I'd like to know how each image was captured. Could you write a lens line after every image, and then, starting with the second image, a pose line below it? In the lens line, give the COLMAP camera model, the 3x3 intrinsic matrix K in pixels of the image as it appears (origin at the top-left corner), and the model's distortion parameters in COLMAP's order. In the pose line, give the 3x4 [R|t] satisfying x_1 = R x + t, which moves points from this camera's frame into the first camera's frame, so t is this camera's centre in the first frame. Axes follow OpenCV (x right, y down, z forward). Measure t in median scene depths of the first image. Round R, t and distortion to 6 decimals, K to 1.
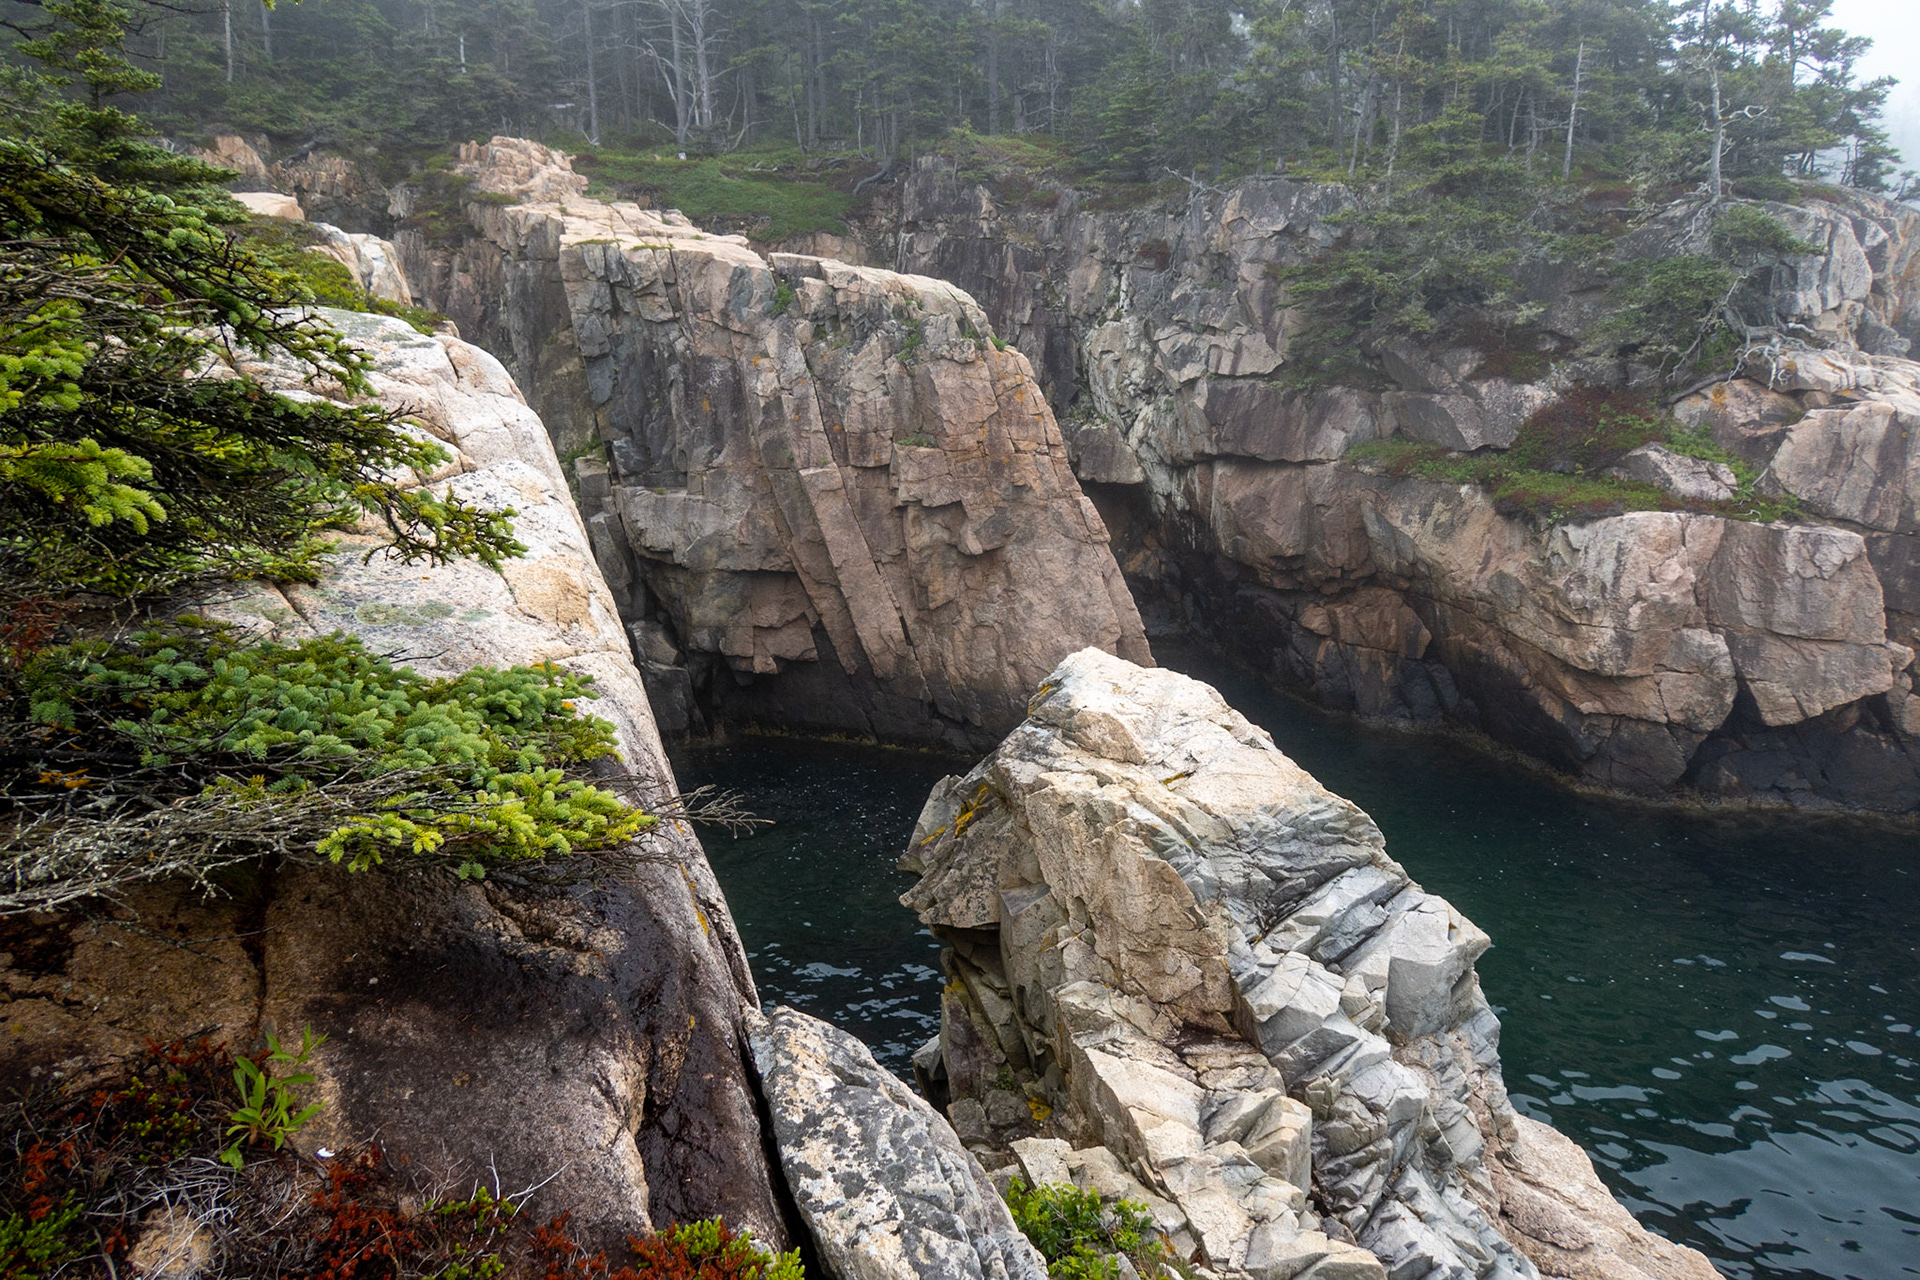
lens RADIAL K [[1267.9, 0, 960.0], [0, 1267.9, 640.0], [0, 0, 1]] dist [0.005307, 0.002626]
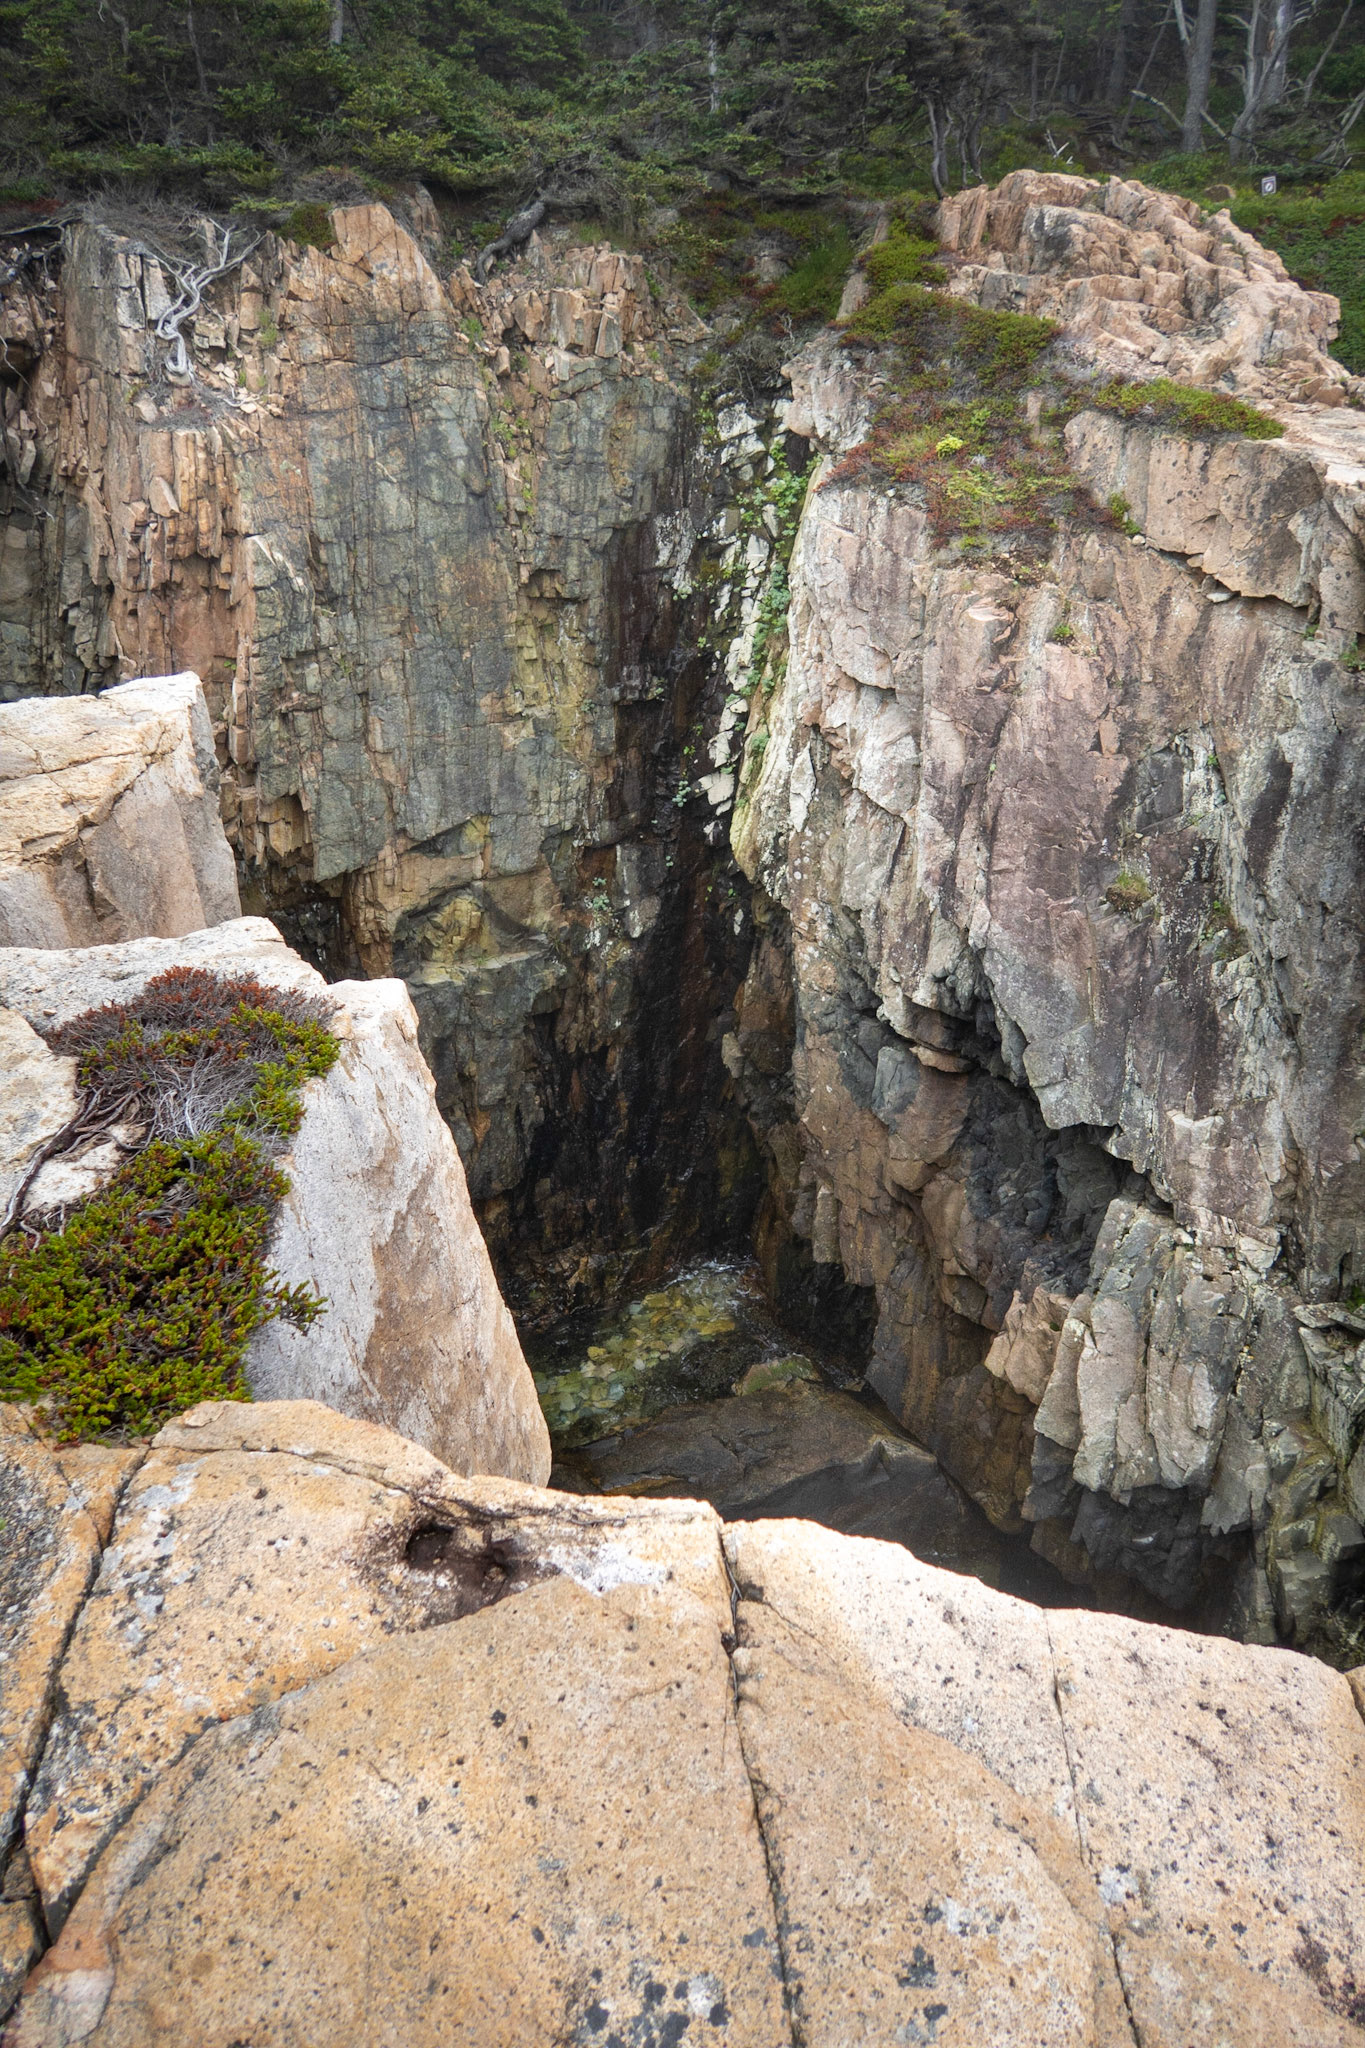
lens RADIAL K [[1424.7, 0, 677.1], [0, 1424.7, 1013.0], [0, 0, 1]] dist [-0.003662, 0.000945]
pose [[0.980412, 0.073460, -0.182746, -0.387826], [-0.036114, 0.979160, 0.199855, -0.248978], [0.193619, -0.189340, 0.962633, 0.566803]]
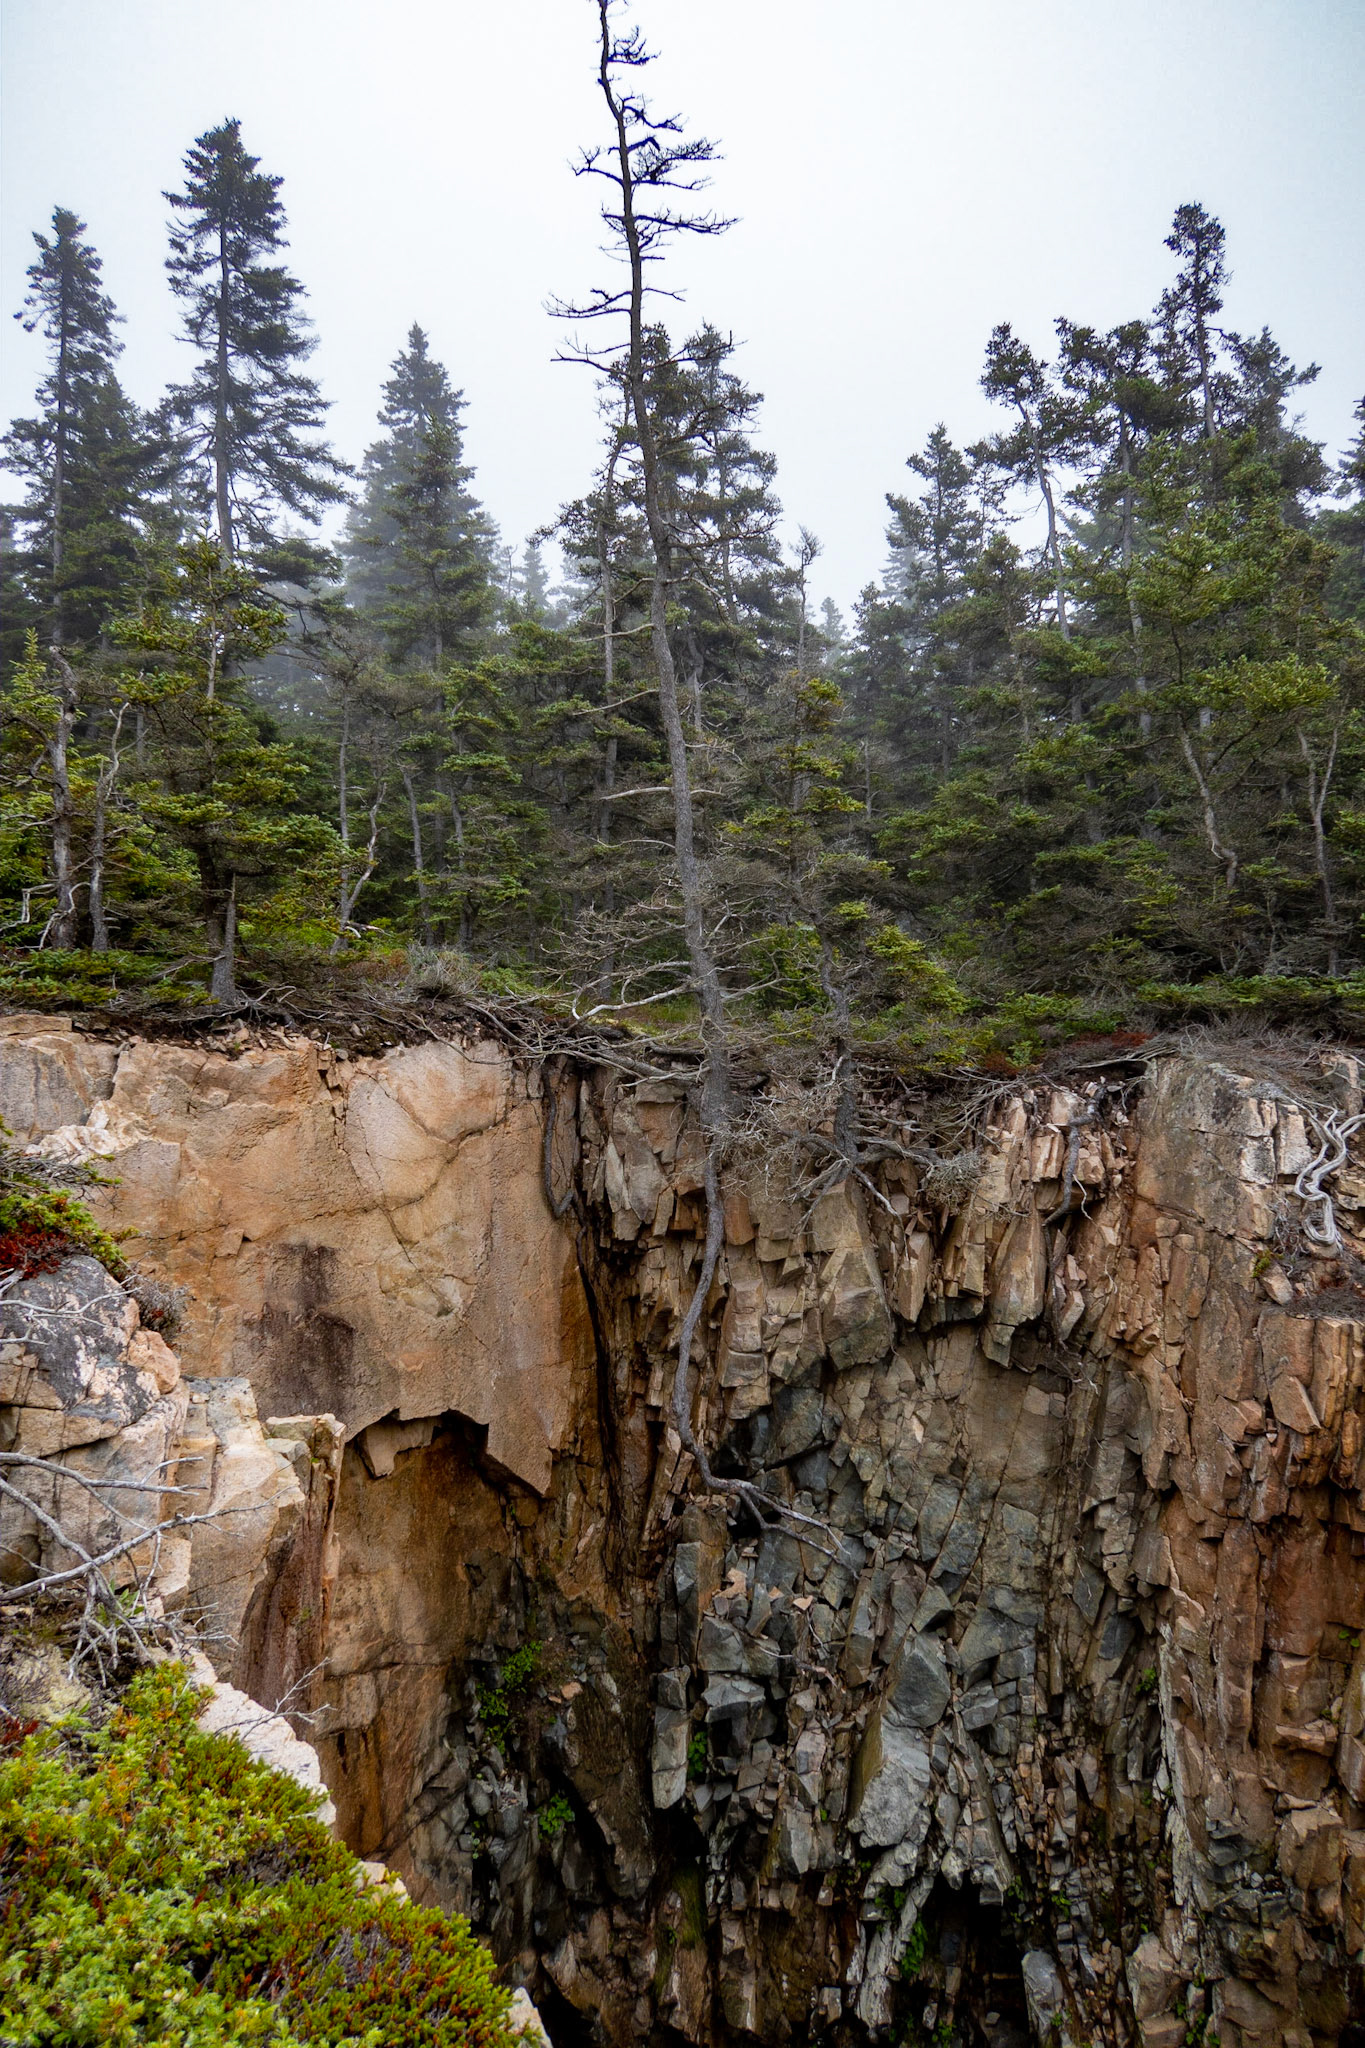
lens RADIAL K [[1352.5, 0, 686.1], [0, 1352.5, 964.5], [0, 0, 1]] dist [0.005307, 0.002626]
pose [[0.779985, -0.053705, -0.623489, -0.539958], [-0.146102, 0.953150, -0.264875, -0.302182], [0.608504, 0.297691, 0.735597, 0.649310]]
